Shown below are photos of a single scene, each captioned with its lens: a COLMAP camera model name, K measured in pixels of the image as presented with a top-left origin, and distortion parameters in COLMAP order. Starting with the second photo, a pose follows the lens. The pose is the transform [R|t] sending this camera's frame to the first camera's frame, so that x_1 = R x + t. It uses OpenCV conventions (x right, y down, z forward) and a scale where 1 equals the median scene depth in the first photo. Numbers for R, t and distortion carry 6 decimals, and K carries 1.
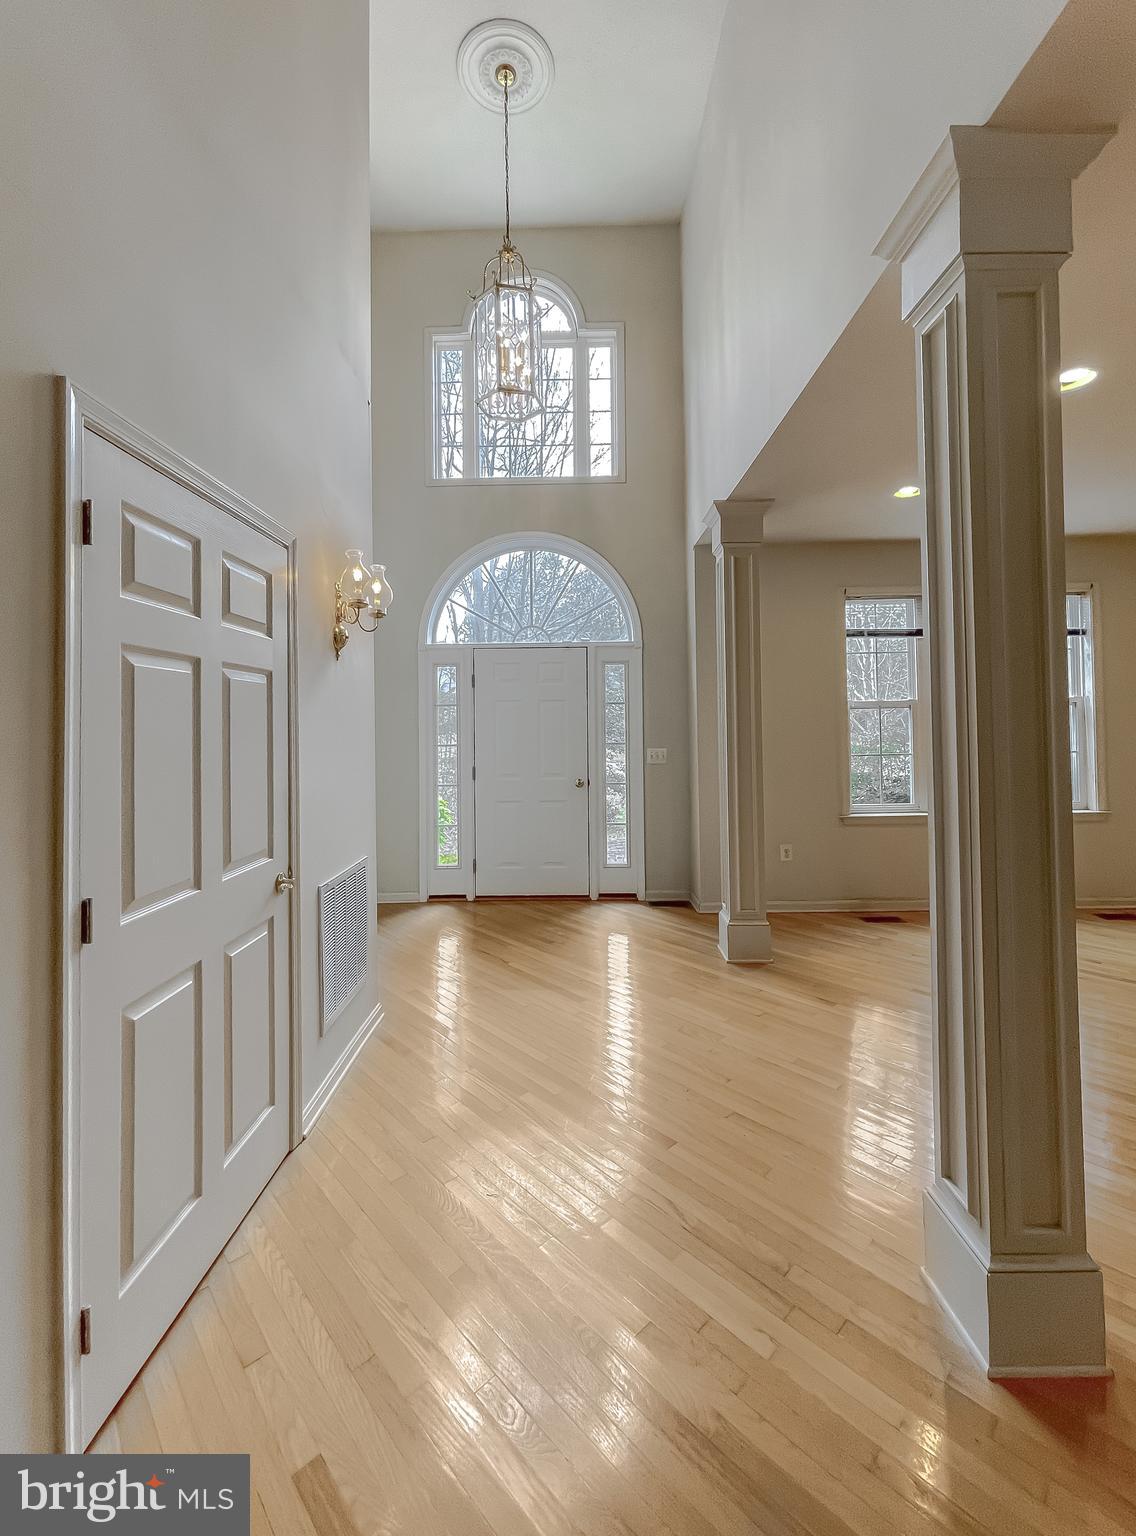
lens RADIAL K [[646.9, 0, 560.2], [0, 646.9, 719.2], [0, 0, 1]] dist [0.000879, -0.000557]
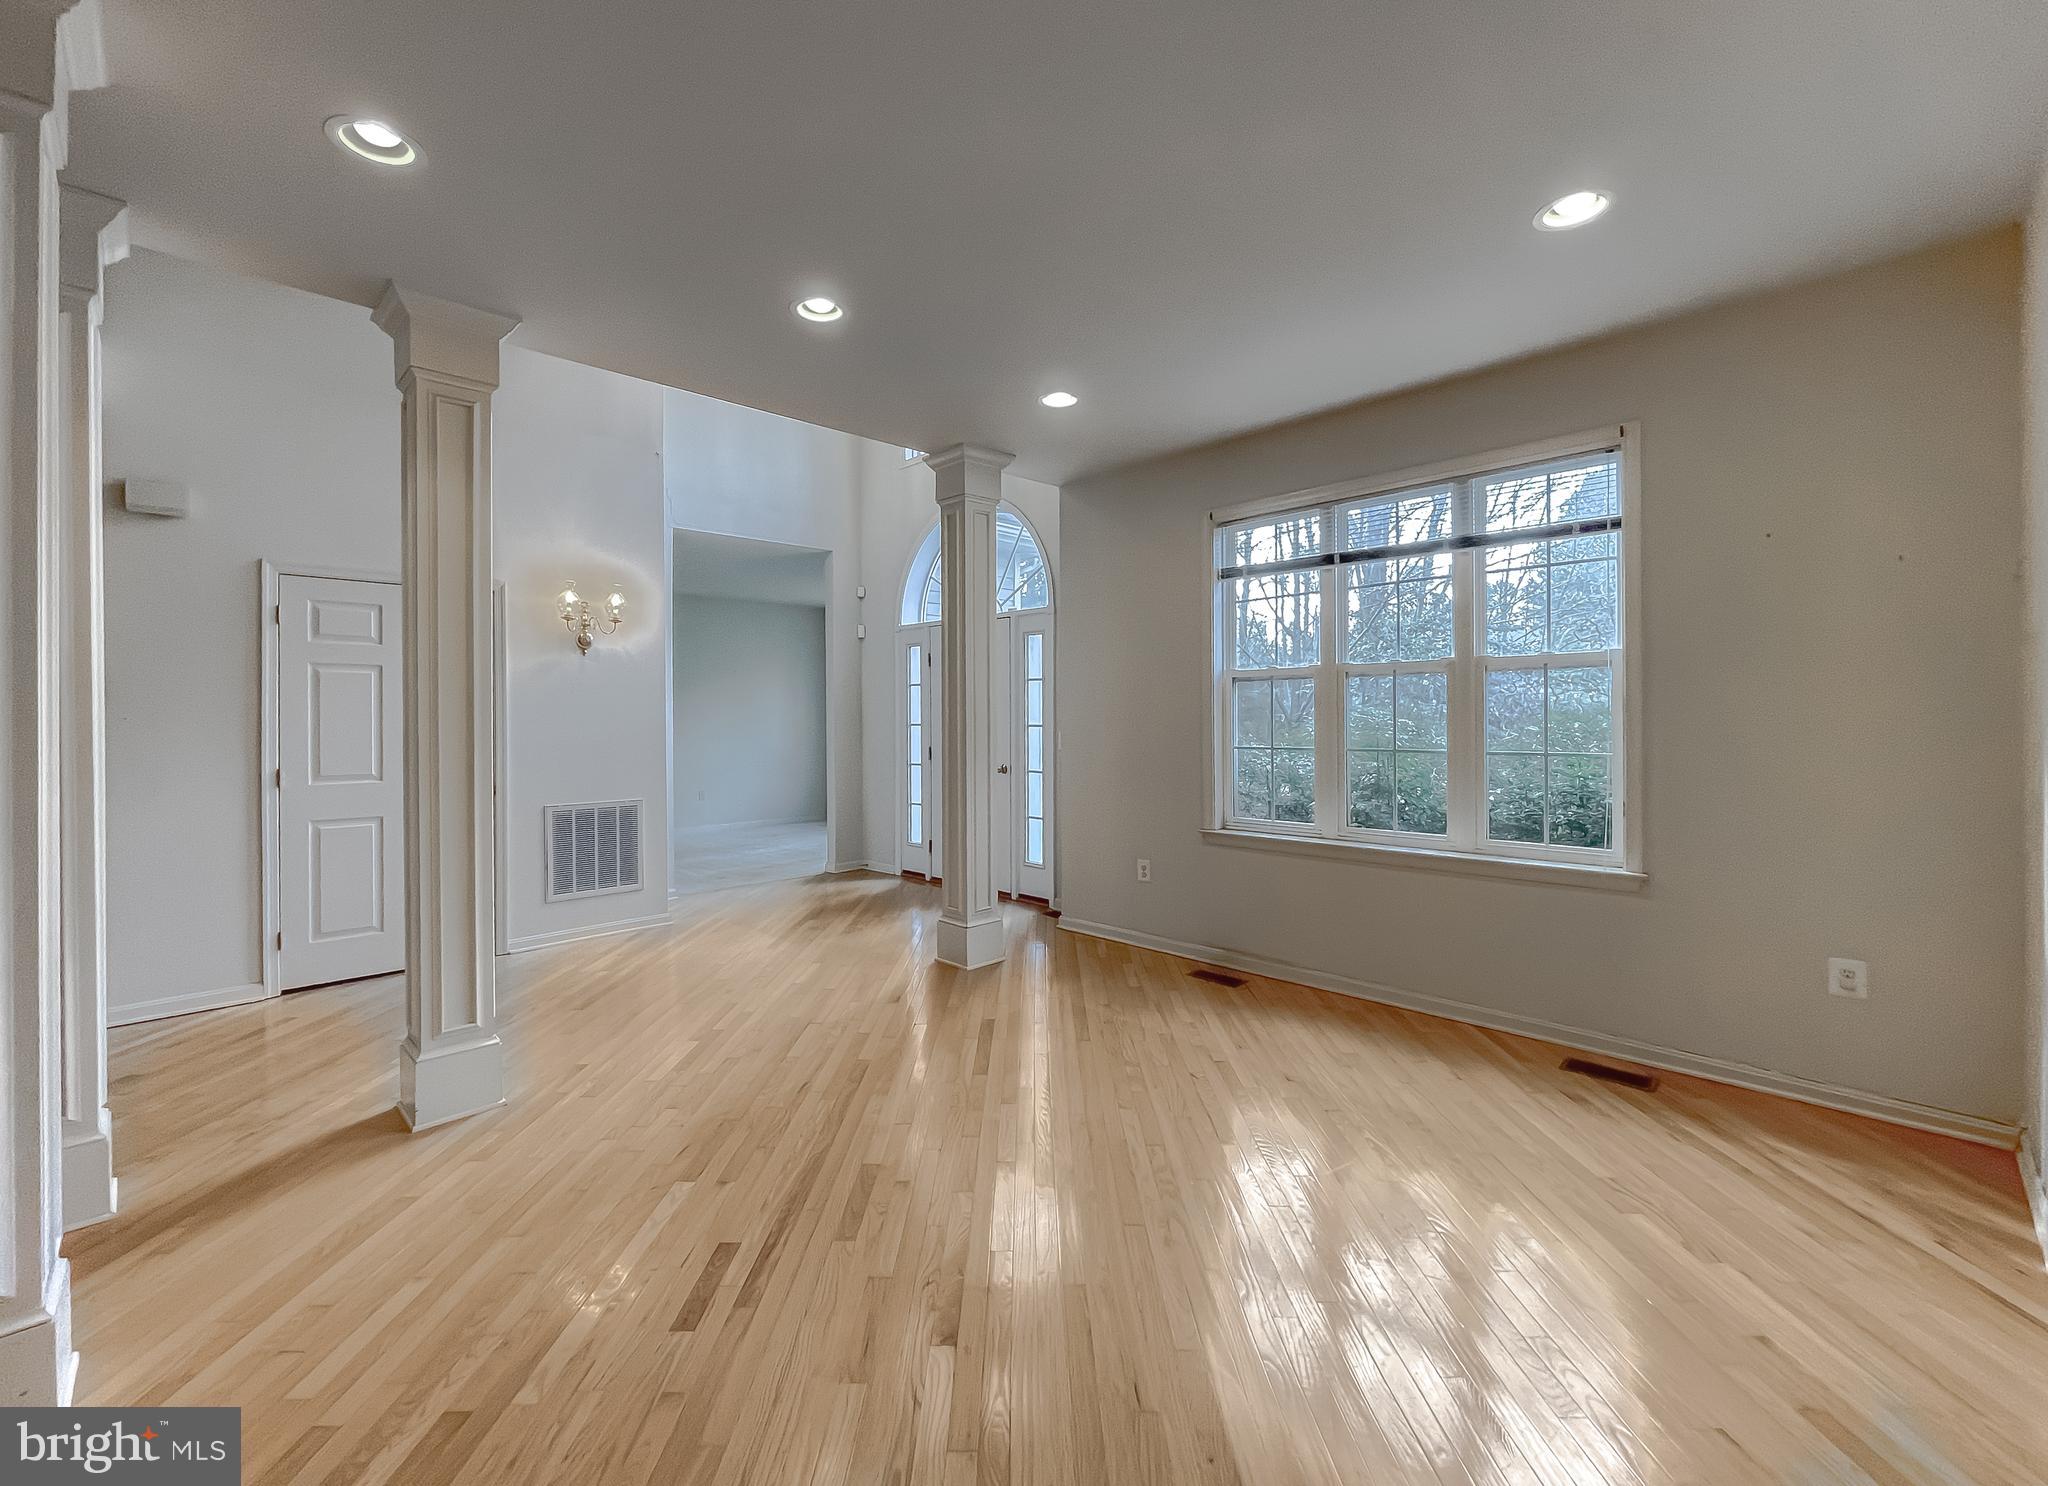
lens RADIAL K [[853.9, 0, 1021.8], [0, 853.9, 733.3], [0, 0, 1]] dist [-0.002090, -0.000419]
pose [[0.716681, 0.023625, -0.697001, 0.948640], [0.001446, 0.999374, 0.035361, 0.007617], [0.697400, -0.026350, 0.716198, 0.177386]]
